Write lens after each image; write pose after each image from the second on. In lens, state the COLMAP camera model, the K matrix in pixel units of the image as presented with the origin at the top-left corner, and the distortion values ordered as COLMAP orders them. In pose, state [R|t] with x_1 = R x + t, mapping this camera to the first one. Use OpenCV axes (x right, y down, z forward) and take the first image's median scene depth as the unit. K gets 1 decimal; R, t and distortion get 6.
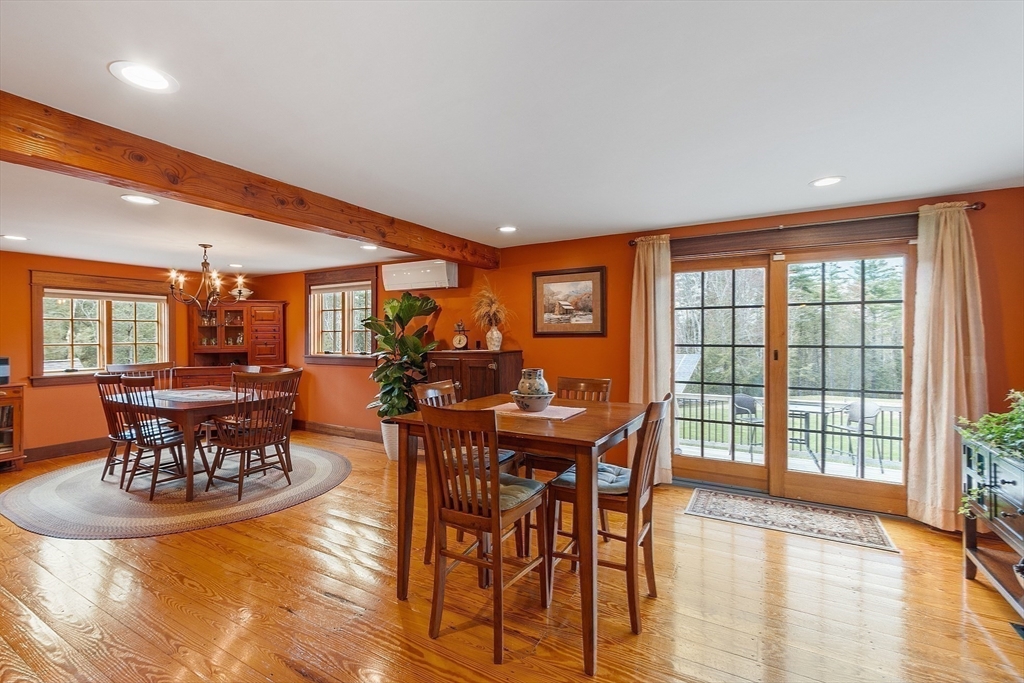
lens RADIAL K [[447.3, 0, 505.4], [0, 447.3, 340.8], [0, 0, 1]] dist [0.003867, 0.000378]
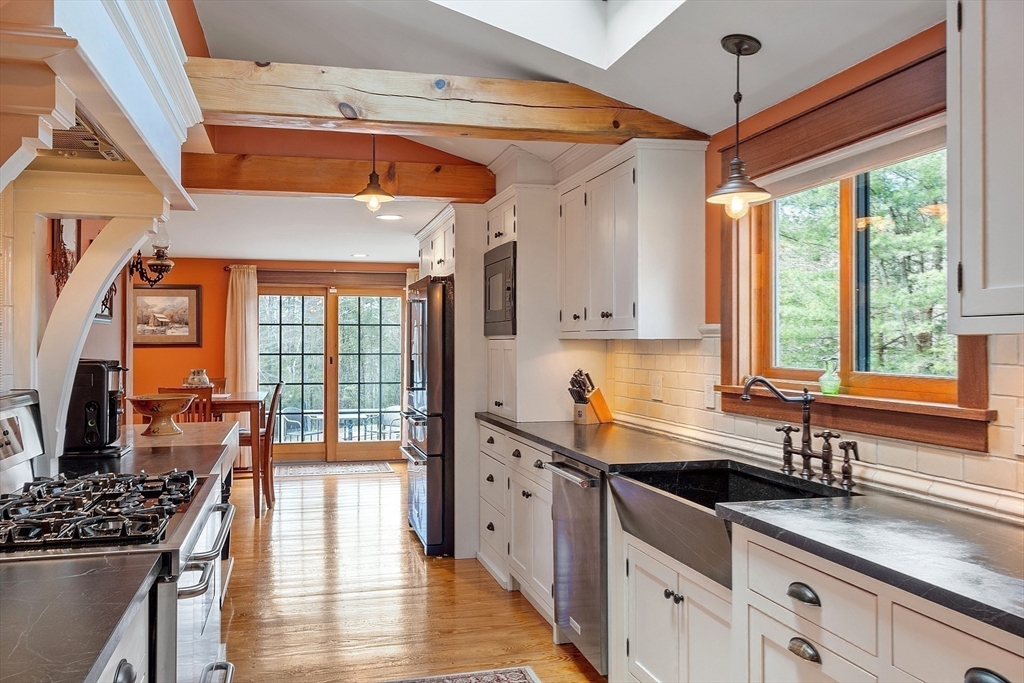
lens RADIAL K [[837.8, 0, 510.5], [0, 837.8, 342.5], [0, 0, 1]] dist [-0.001916, 0.001006]
pose [[0.712390, 0.004761, 0.701768, -0.768450], [0.001177, 0.999967, -0.007979, -0.003265], [-0.701783, 0.006510, 0.712361, -1.159083]]
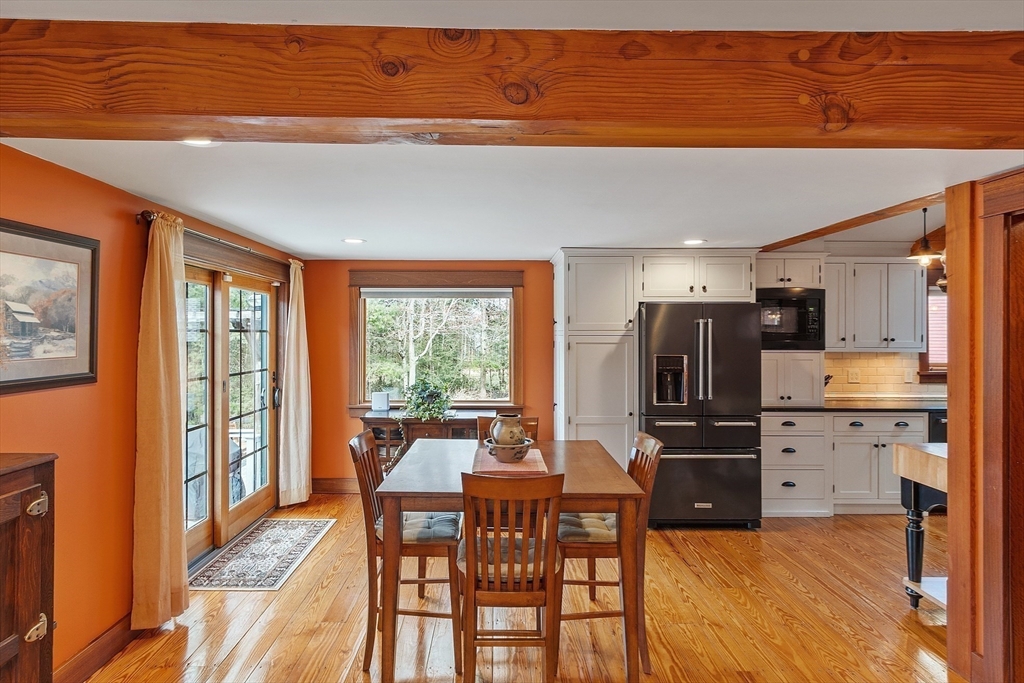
lens RADIAL K [[526.2, 0, 511.4], [0, 526.2, 332.8], [0, 0, 1]] dist [-0.002396, -0.000120]
pose [[-0.516013, 0.004407, 0.856570, -0.552761], [0.004918, 0.999986, -0.002182, -0.066471], [-0.856567, 0.003087, -0.516027, 0.980712]]
